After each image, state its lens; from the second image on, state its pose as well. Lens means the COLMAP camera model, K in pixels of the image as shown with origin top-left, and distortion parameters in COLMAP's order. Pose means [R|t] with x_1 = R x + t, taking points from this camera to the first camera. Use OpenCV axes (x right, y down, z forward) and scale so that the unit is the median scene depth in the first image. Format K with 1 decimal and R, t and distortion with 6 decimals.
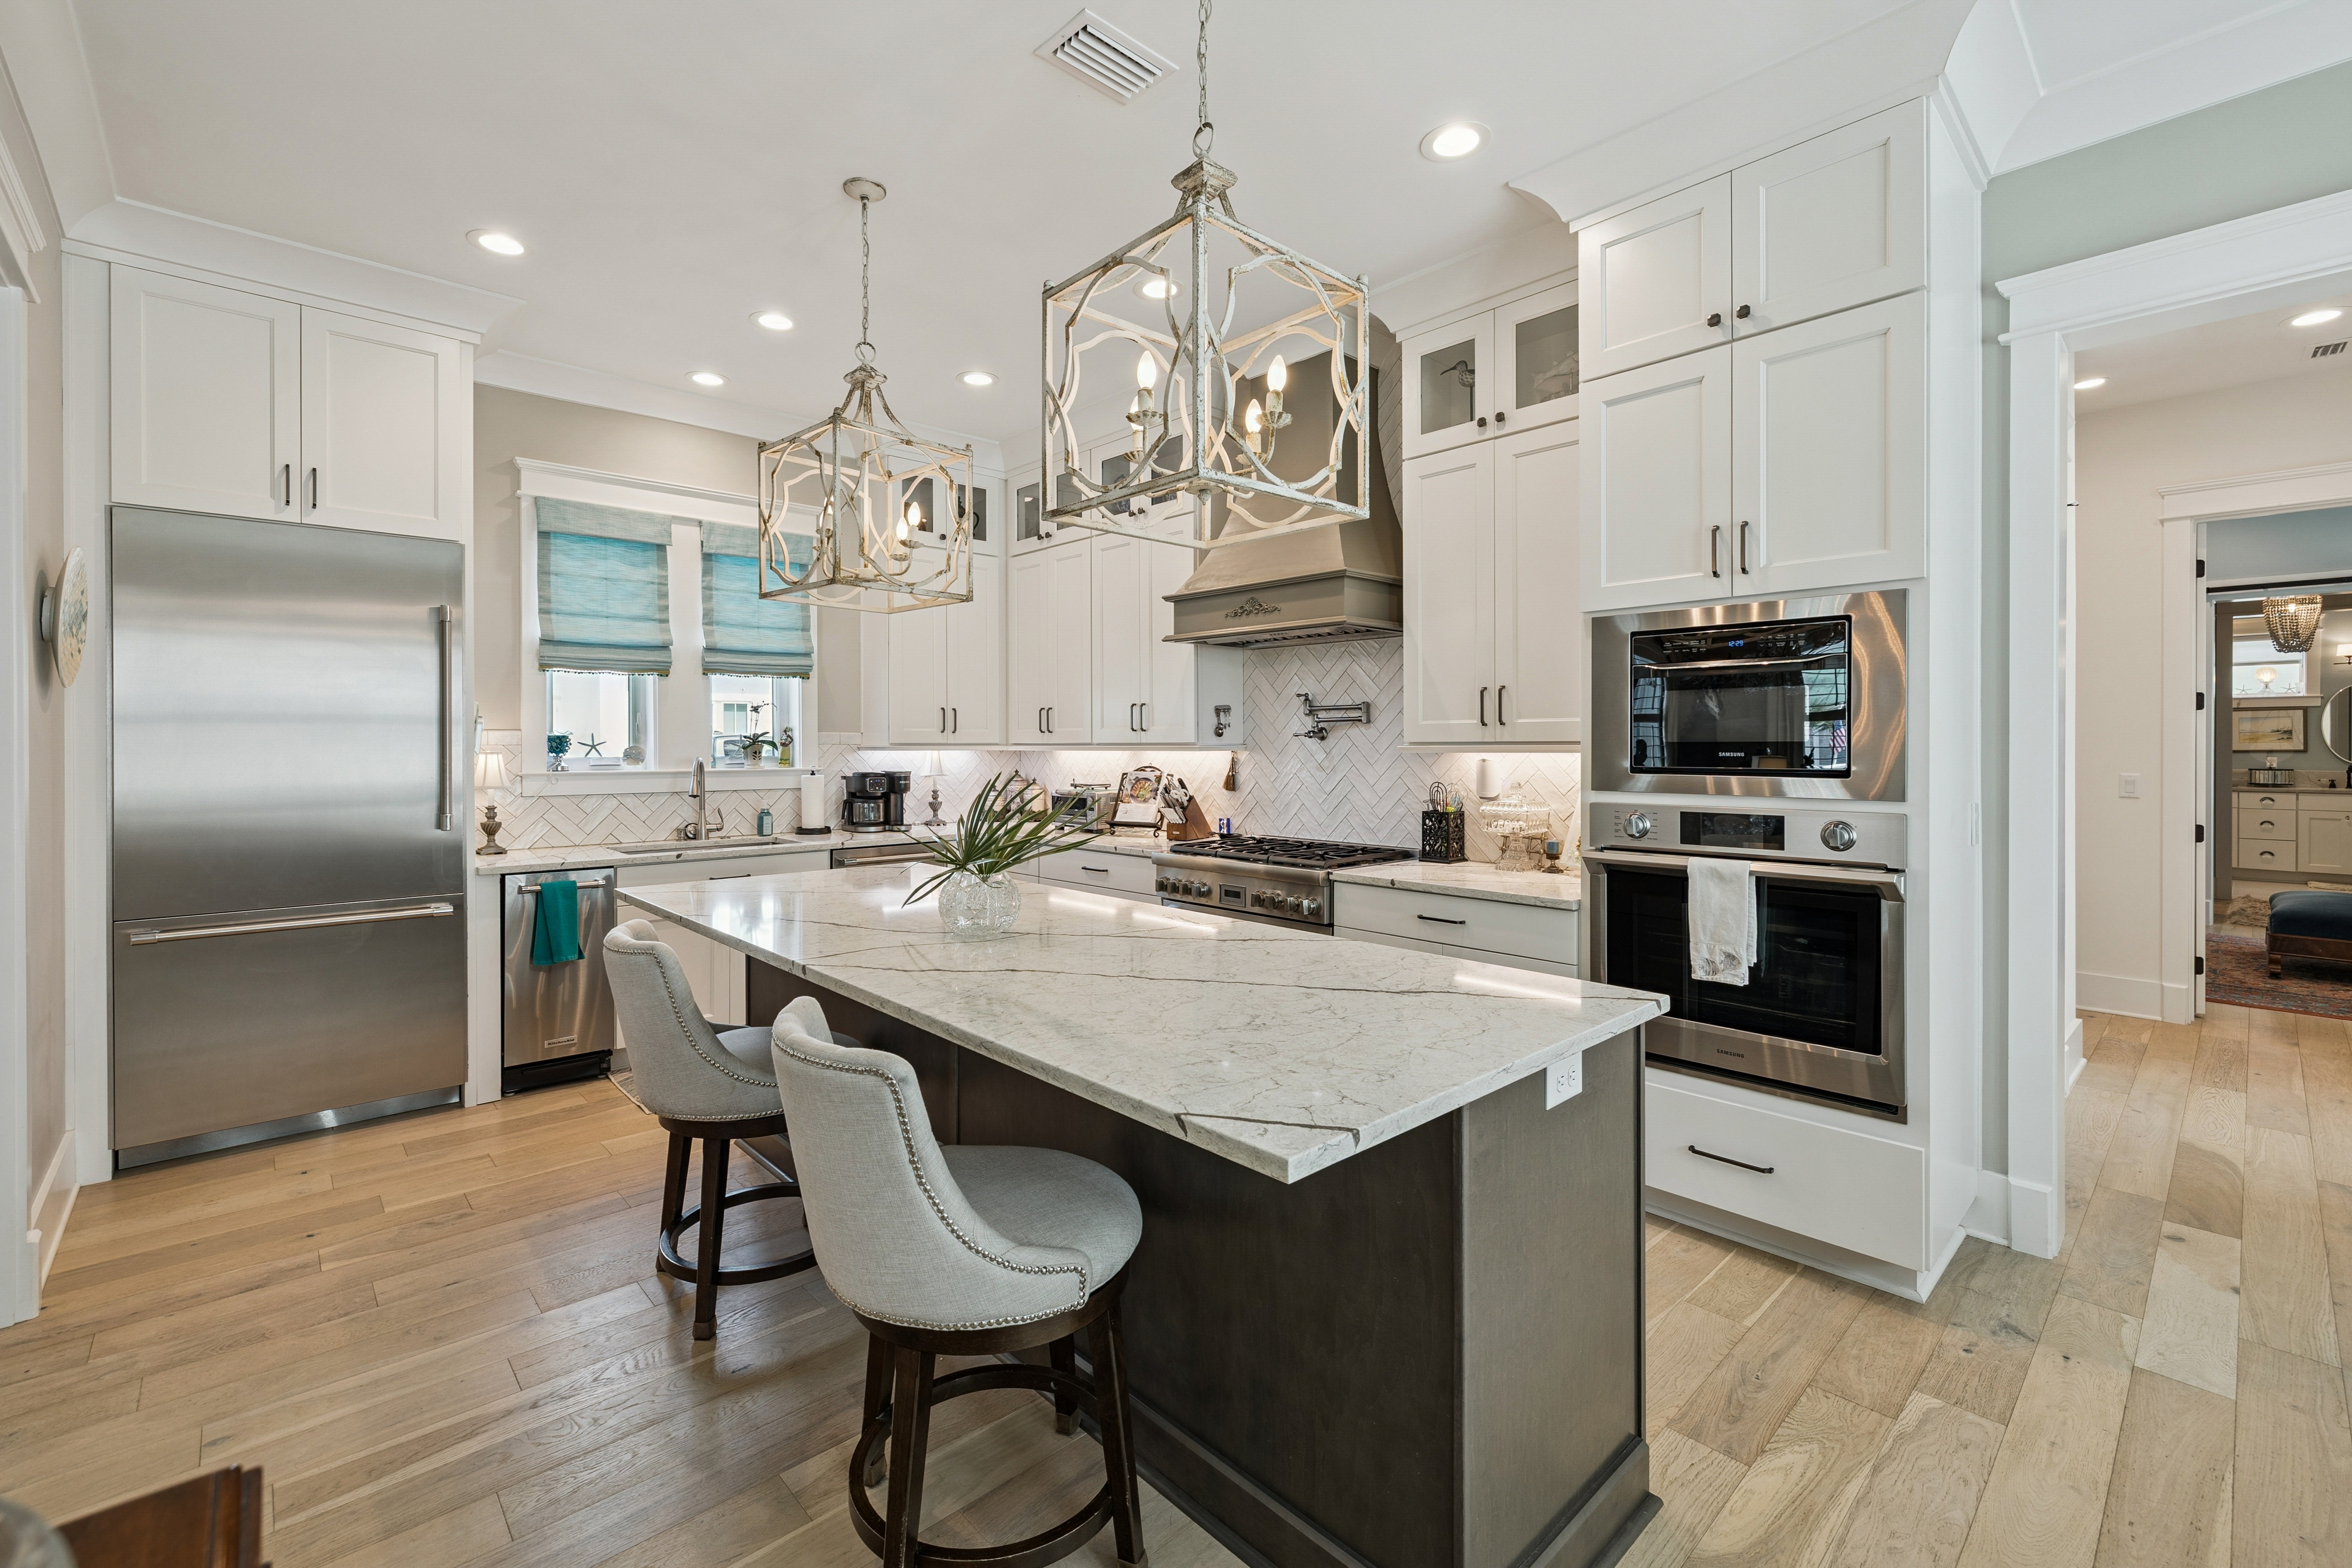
lens RADIAL K [[1008.5, 0, 1166.1], [0, 1008.5, 747.2], [0, 0, 1]] dist [0.011407, 0.000290]
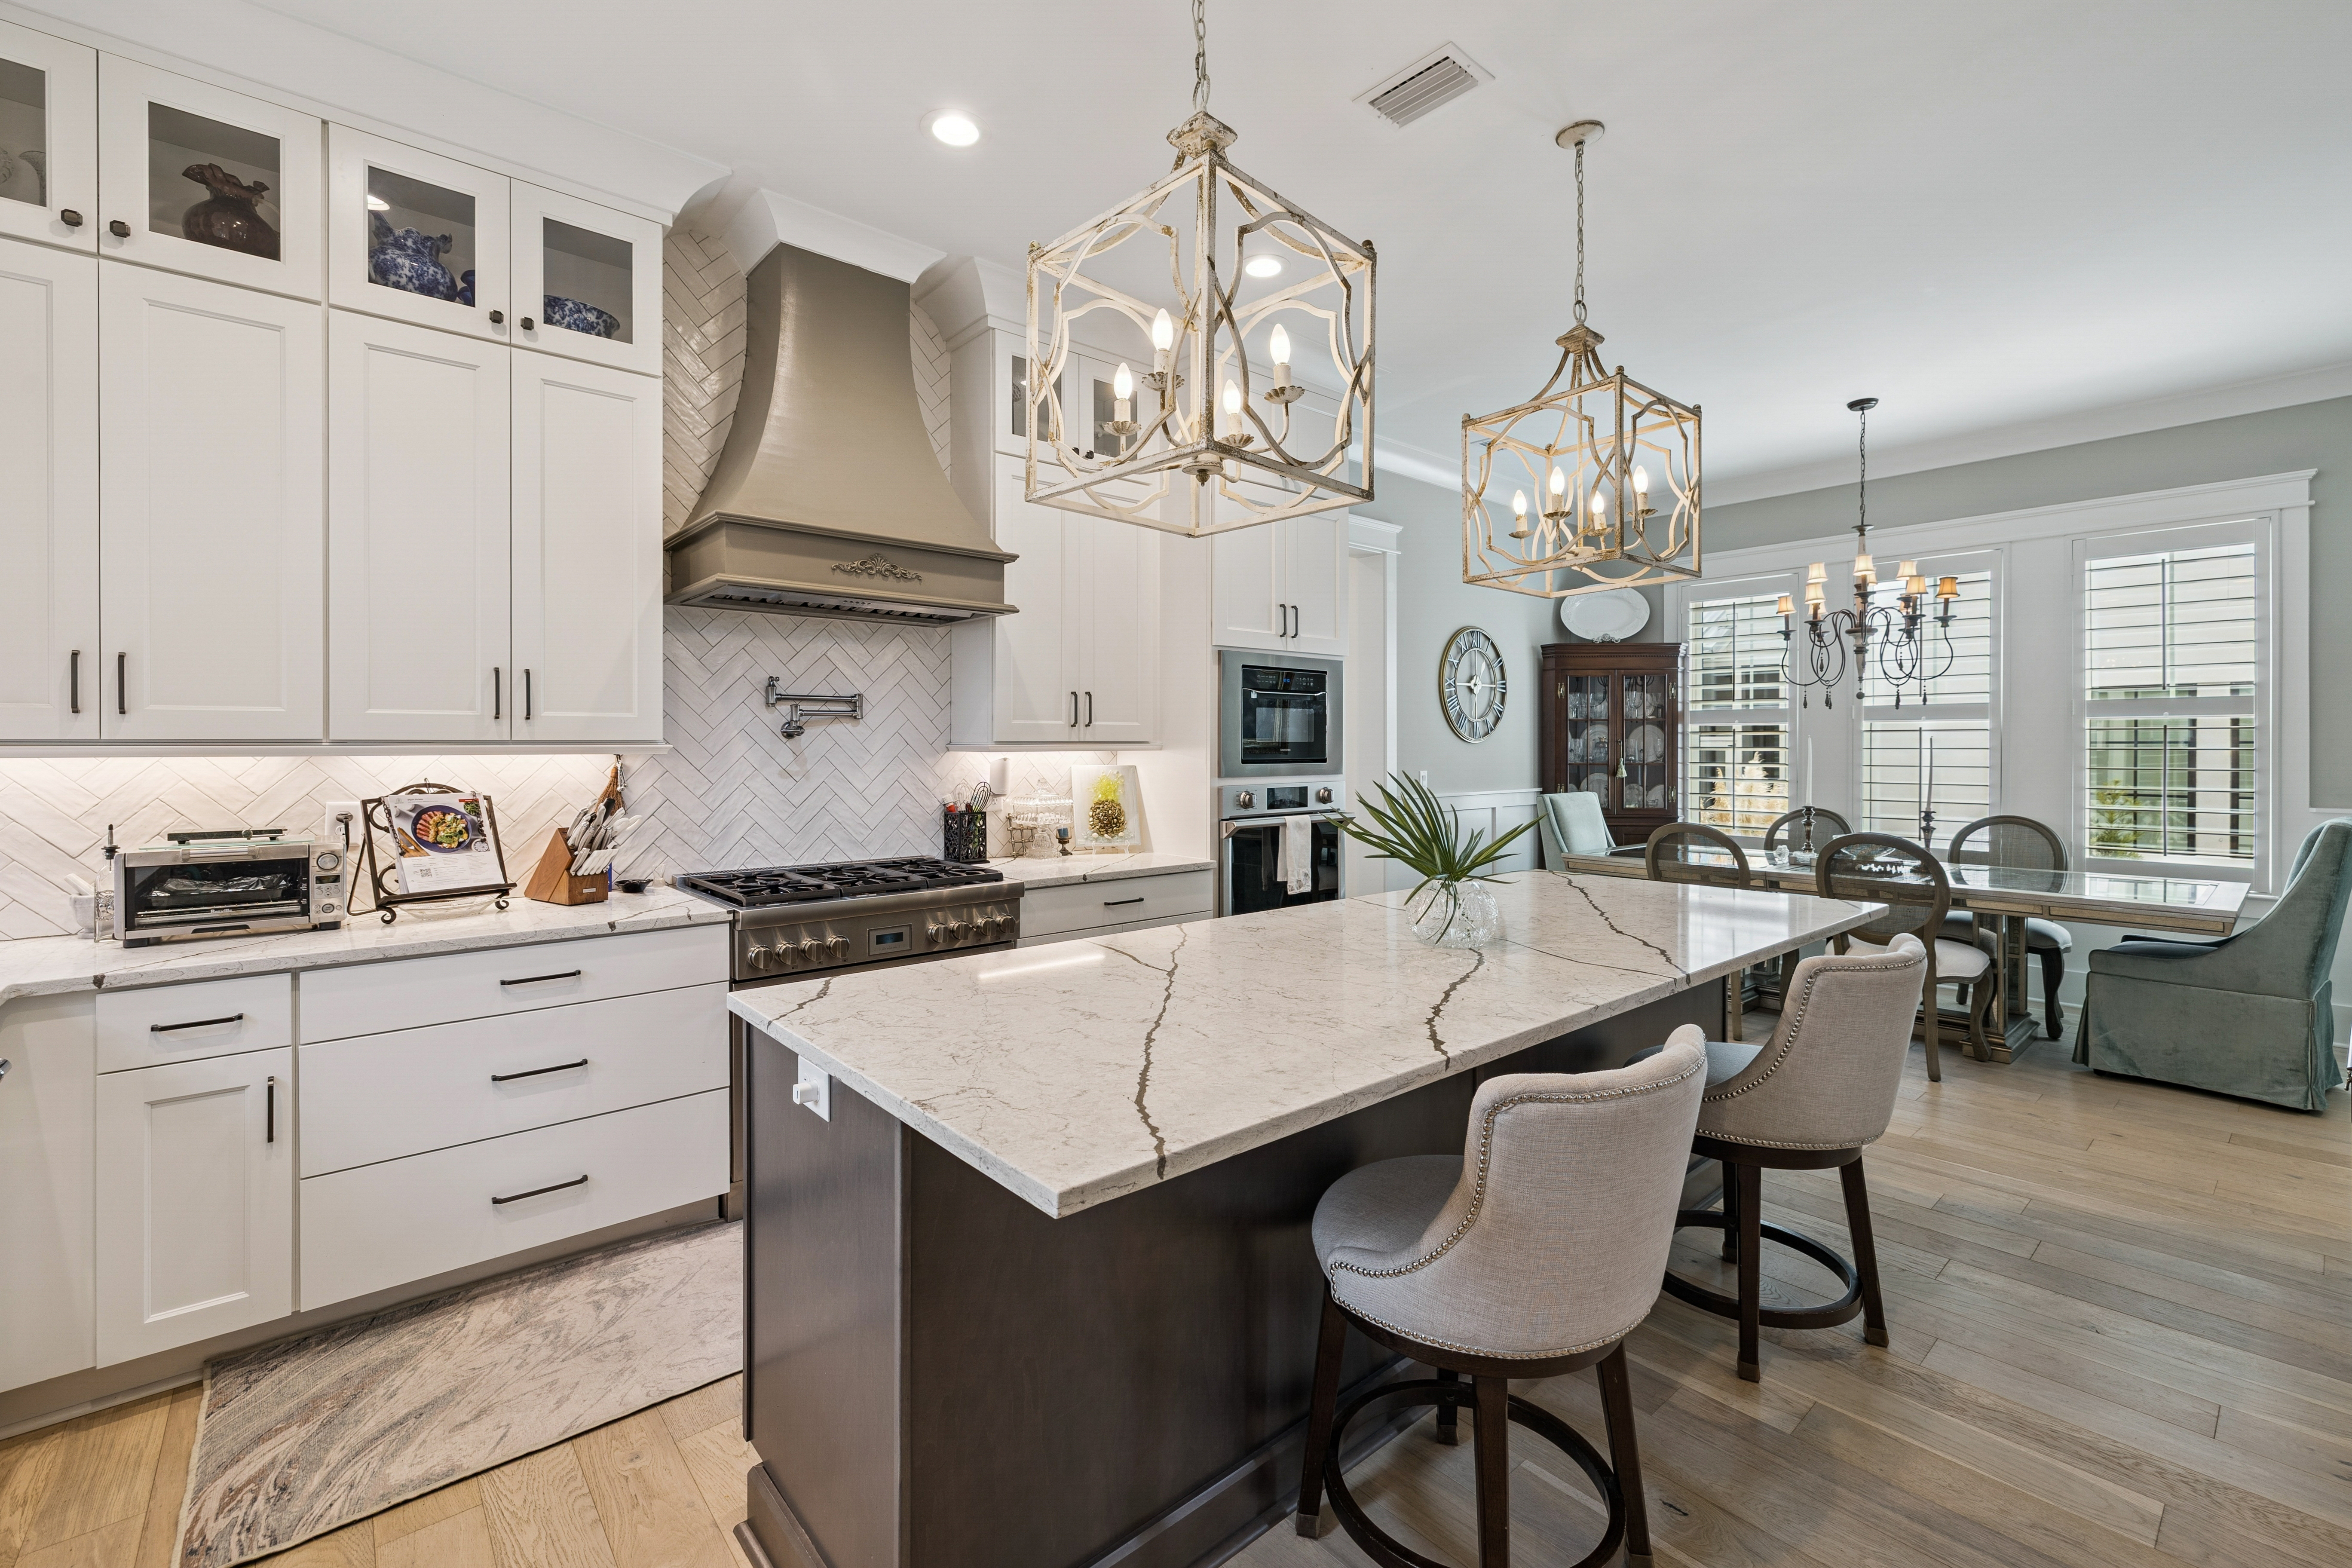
lens RADIAL K [[1008.5, 0, 1171.6], [0, 1008.5, 742.3], [0, 0, 1]] dist [0.011407, 0.000290]
pose [[0.040964, 0.000633, 0.999160, -0.625100], [0.002257, 0.999997, -0.000726, -0.002868], [-0.999158, 0.002285, 0.040962, 0.680203]]
